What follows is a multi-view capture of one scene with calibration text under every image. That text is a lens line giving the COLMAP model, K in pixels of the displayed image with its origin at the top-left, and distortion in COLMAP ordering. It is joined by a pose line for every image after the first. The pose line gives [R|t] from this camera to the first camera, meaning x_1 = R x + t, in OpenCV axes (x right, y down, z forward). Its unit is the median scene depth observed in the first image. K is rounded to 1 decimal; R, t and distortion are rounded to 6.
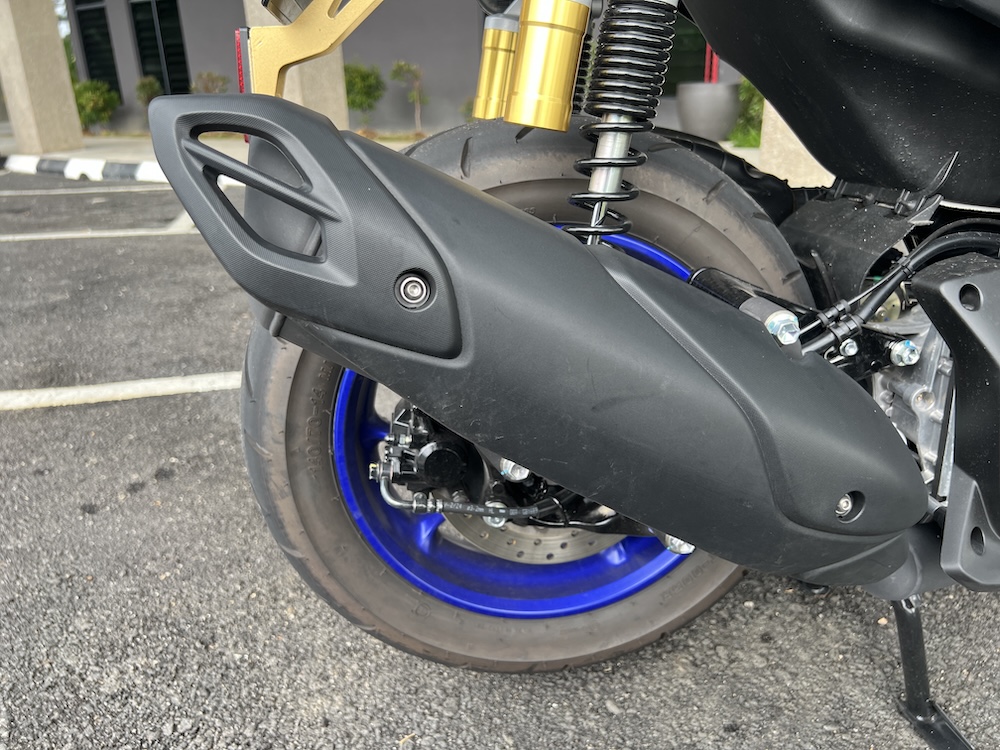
lens RADIAL K [[766.6, 0, 498.8], [0, 766.6, 382.3], [0, 0, 1]] dist [0.039349, -0.054547]
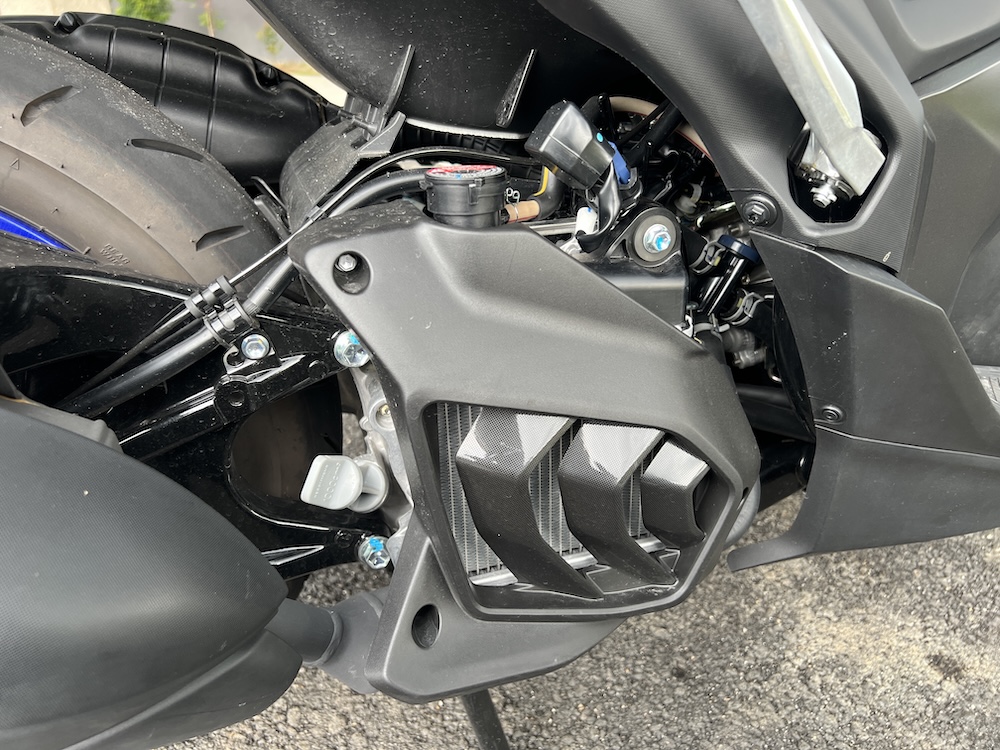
lens RADIAL K [[766.6, 0, 498.8], [0, 766.6, 382.3], [0, 0, 1]] dist [0.039349, -0.054547]
pose [[0.982003, -0.058330, 0.179630, 0.396818], [0.044740, 0.995886, 0.078802, -0.042464], [-0.183487, -0.069348, 0.980573, 0.231439]]
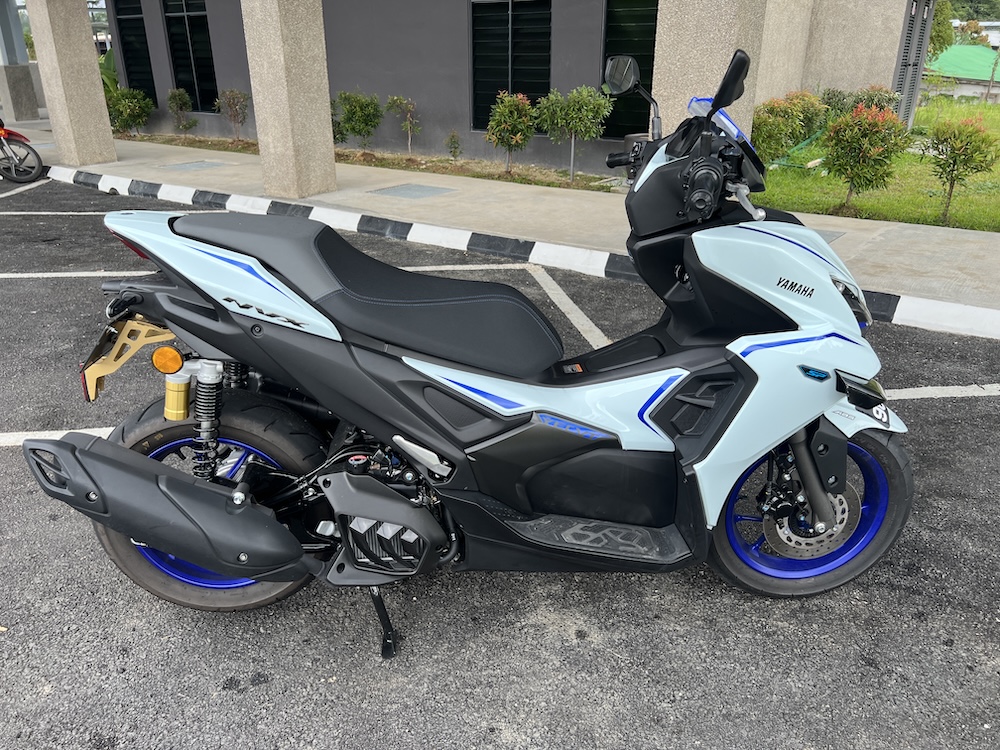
lens RADIAL K [[757.3, 0, 503.1], [0, 757.3, 379.4], [0, 0, 1]] dist [0.041618, -0.045851]
pose [[0.998365, 0.045611, -0.034442, 0.869038], [-0.044711, 0.998649, 0.026462, -0.386391], [0.035603, -0.024879, 0.999056, -1.142488]]
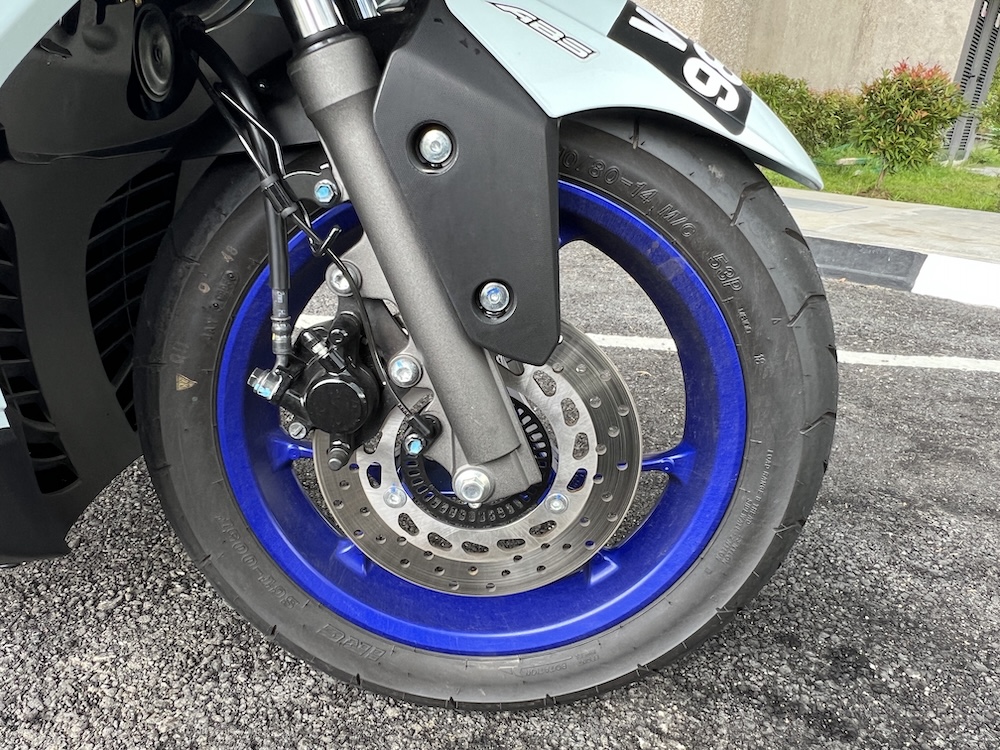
lens RADIAL K [[750.2, 0, 483.6], [0, 750.2, 398.7], [0, 0, 1]] dist [-0.001615, -0.001000]
pose [[0.984867, 0.137424, -0.105599, 1.743829], [-0.137009, 0.990506, 0.011210, -0.038396], [0.106137, 0.003428, 0.994346, 0.387053]]
